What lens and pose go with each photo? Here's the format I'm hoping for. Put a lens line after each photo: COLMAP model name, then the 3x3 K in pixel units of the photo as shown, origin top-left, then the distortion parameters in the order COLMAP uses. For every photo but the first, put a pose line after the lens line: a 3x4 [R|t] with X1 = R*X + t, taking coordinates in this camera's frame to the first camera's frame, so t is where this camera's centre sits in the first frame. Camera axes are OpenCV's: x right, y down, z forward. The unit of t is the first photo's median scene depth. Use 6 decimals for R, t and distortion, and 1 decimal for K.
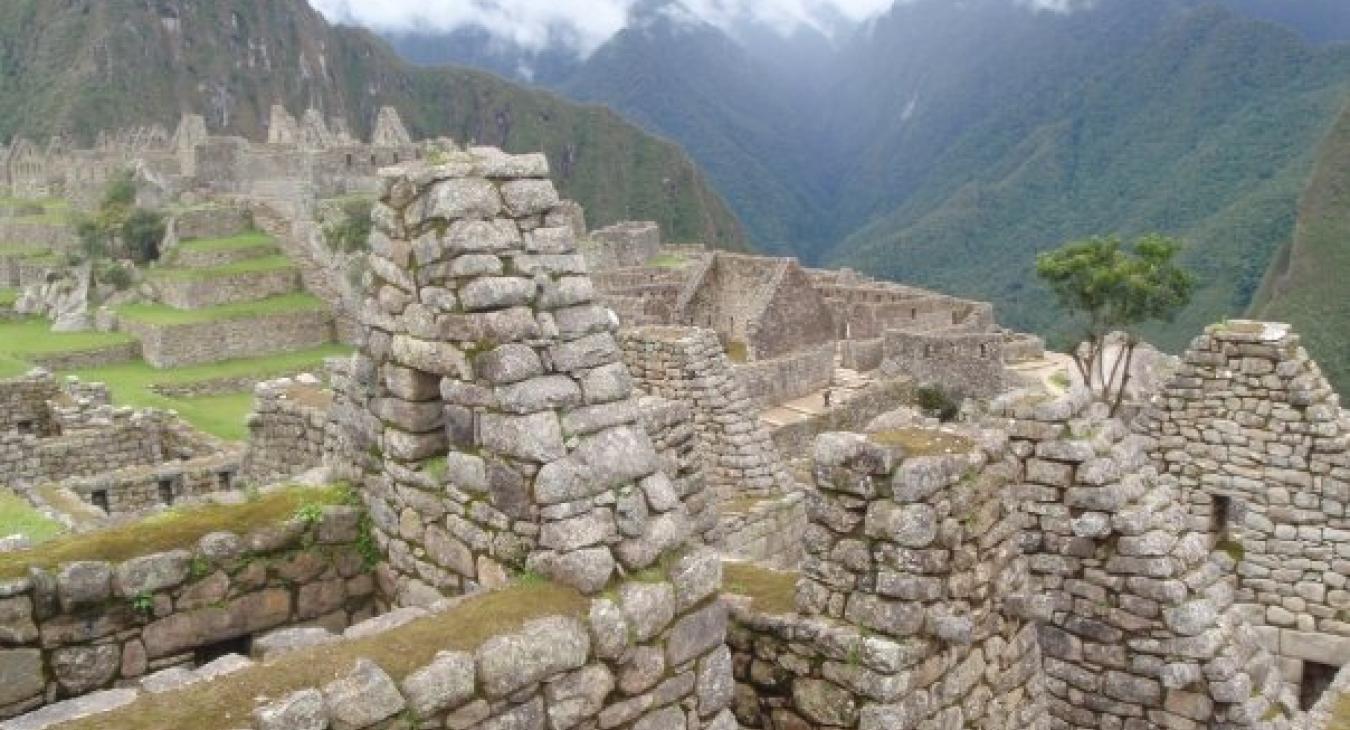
lens RADIAL K [[1154.1, 0, 689.1], [0, 1154.1, 337.4], [0, 0, 1]] dist [-0.064359, 0.059560]
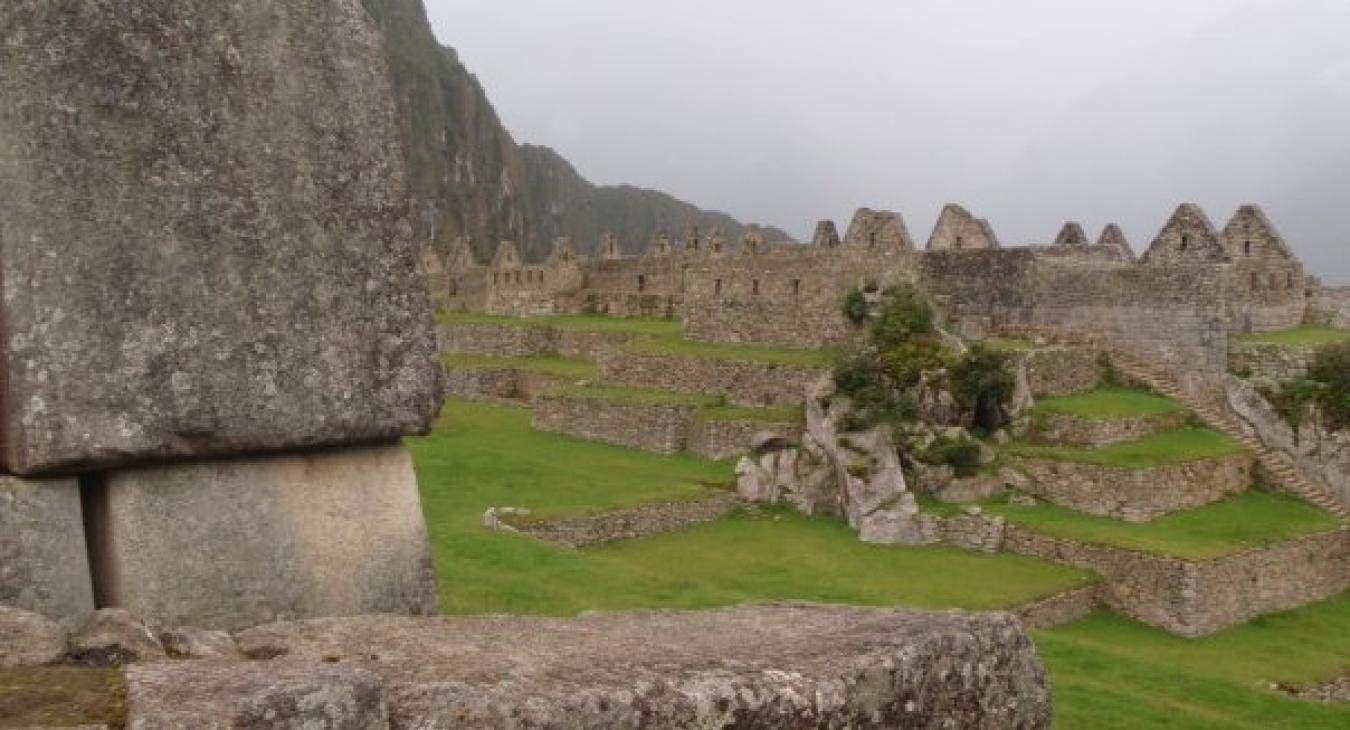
lens RADIAL K [[1154.1, 0, 689.1], [0, 1154.1, 337.4], [0, 0, 1]] dist [-0.064359, 0.059560]
pose [[0.994064, 0.029442, -0.104737, -0.455038], [-0.040489, 0.993652, -0.104962, -0.035225], [0.100982, 0.108579, 0.988946, 0.277968]]
